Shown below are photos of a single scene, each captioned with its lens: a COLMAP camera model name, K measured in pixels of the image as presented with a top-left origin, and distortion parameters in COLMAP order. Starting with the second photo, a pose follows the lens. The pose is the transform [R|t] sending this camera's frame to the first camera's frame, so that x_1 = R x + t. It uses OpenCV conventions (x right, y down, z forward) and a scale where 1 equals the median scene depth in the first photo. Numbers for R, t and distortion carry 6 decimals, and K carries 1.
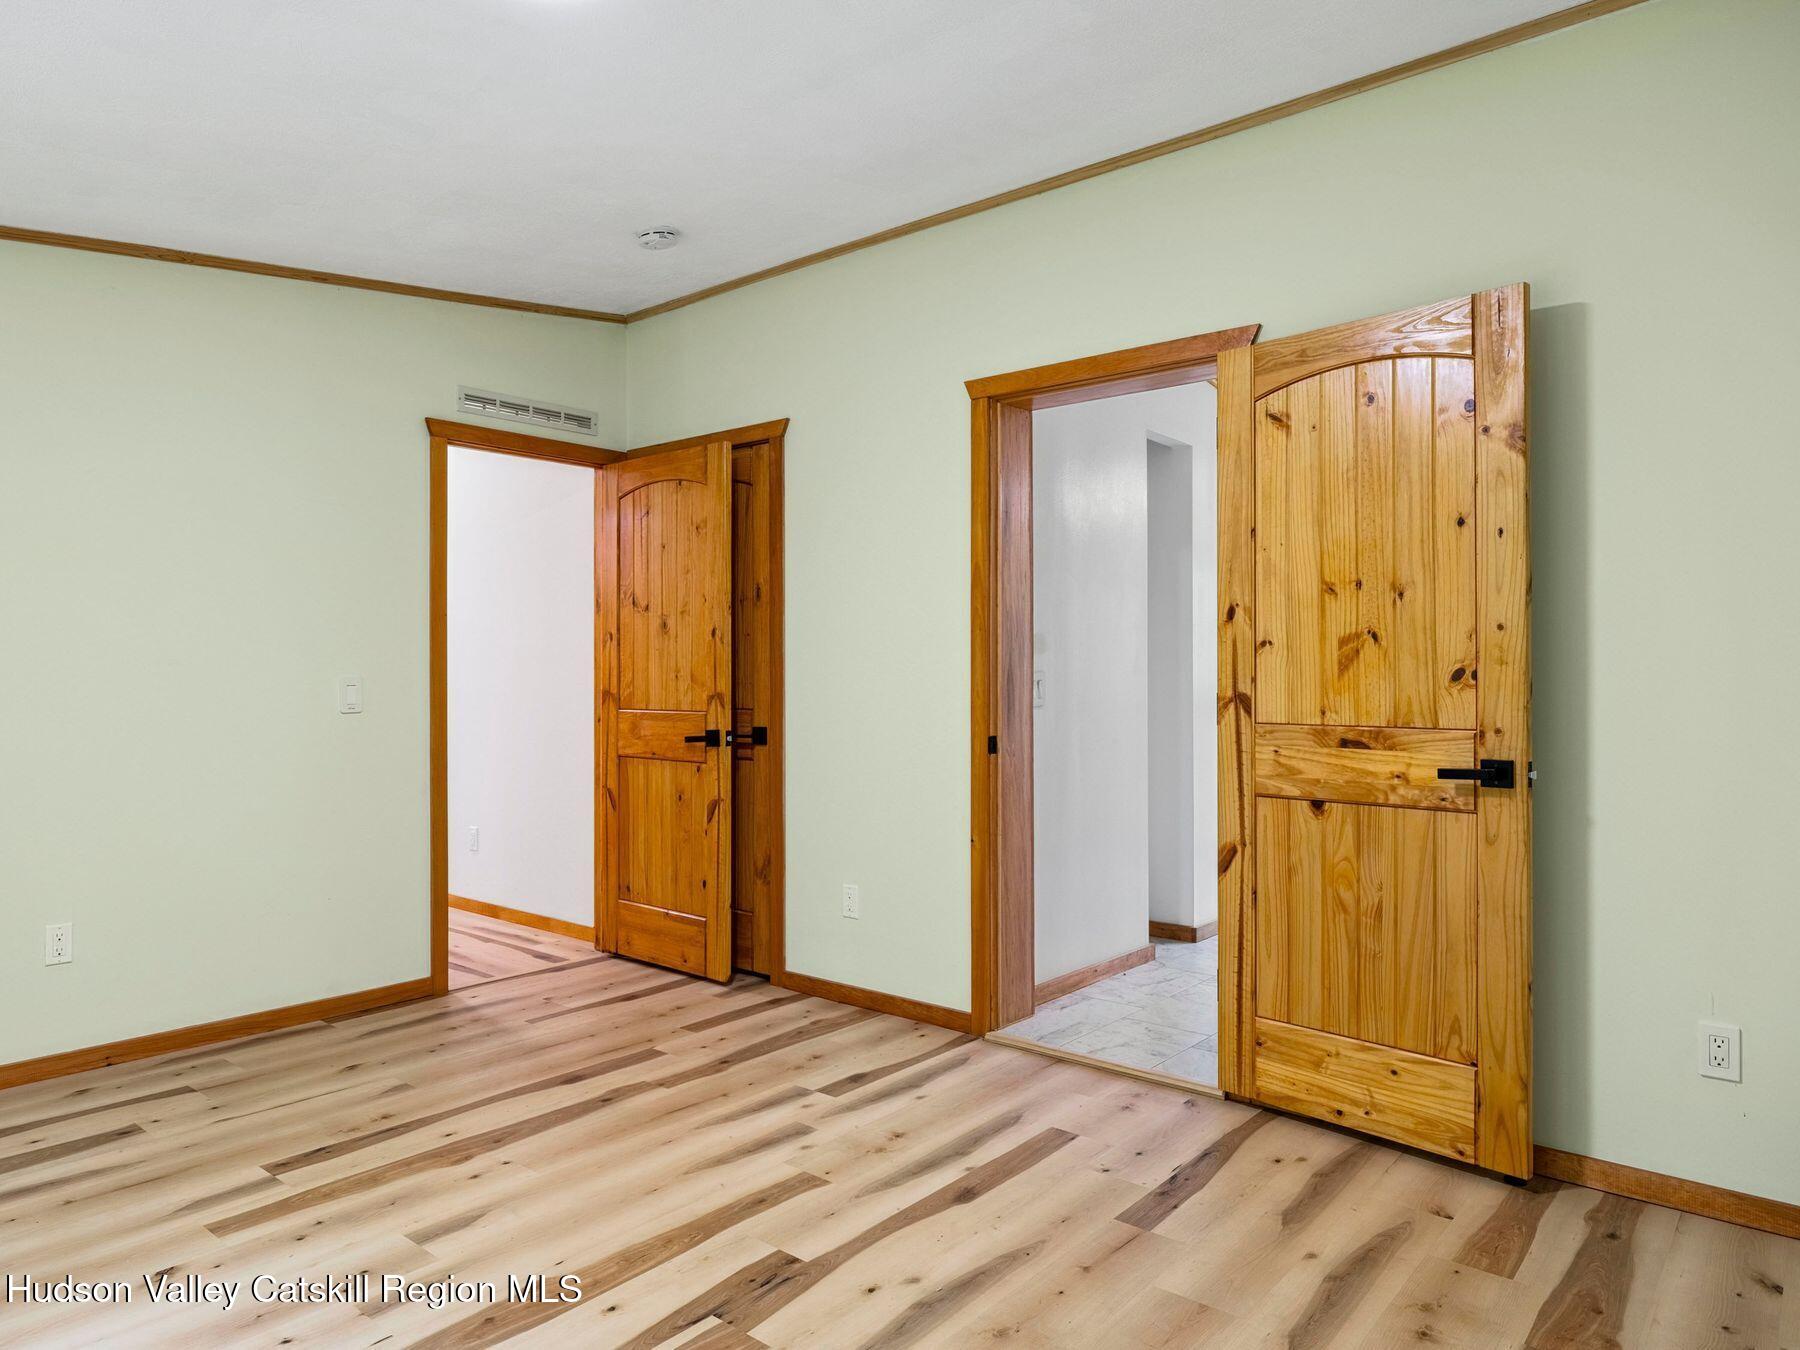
lens RADIAL K [[1142.1, 0, 897.5], [0, 1142.1, 675.8], [0, 0, 1]] dist [-0.002404, 0.006600]
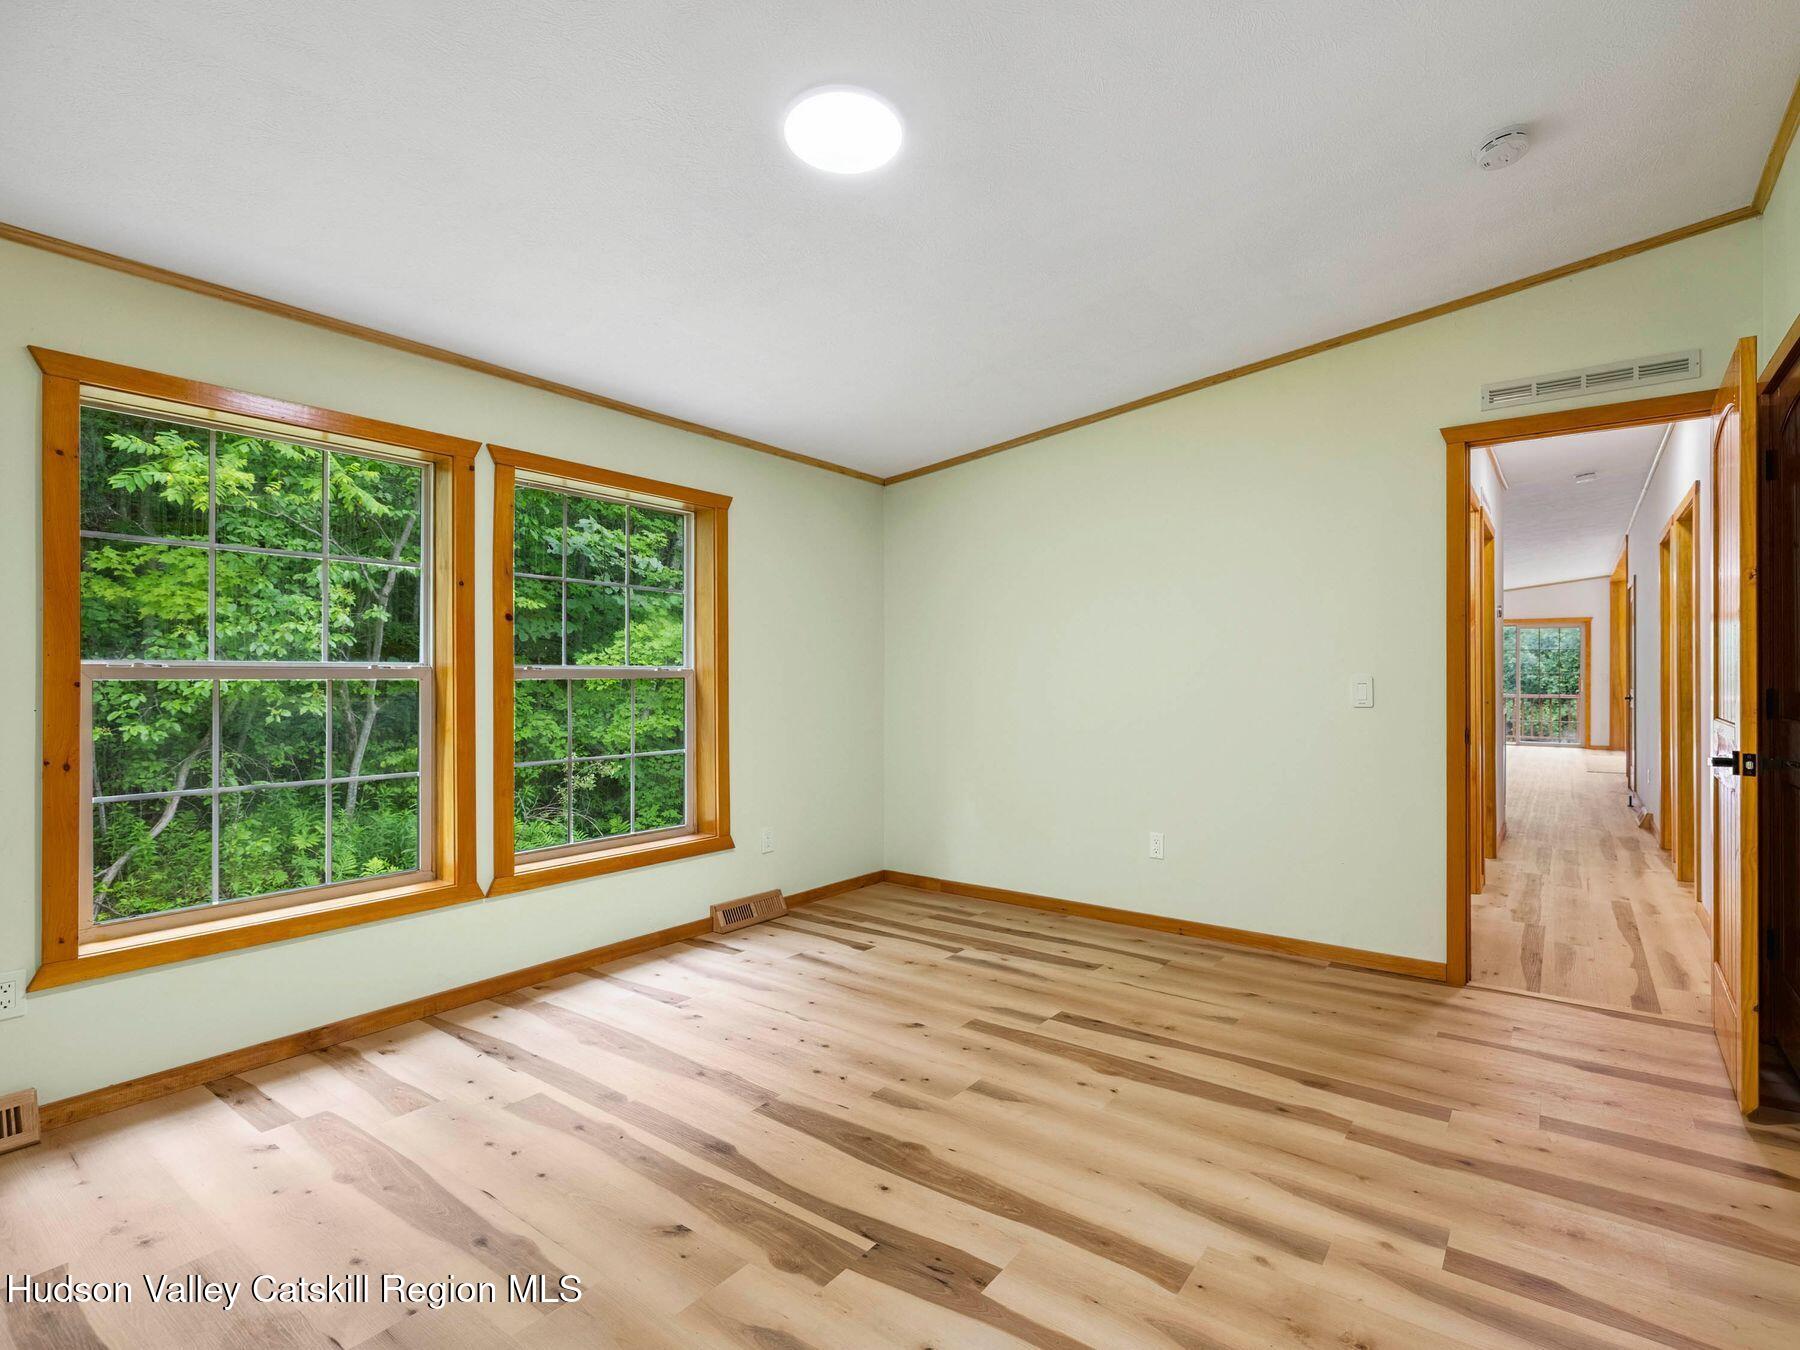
lens RADIAL K [[850.4, 0, 934.5], [0, 850.4, 672.5], [0, 0, 1]] dist [0.004171, 0.000011]
pose [[0.097231, -0.005359, -0.995247, 0.470947], [0.001622, 0.999985, -0.005227, 0.000772], [0.995261, -0.001106, 0.097238, 0.673028]]
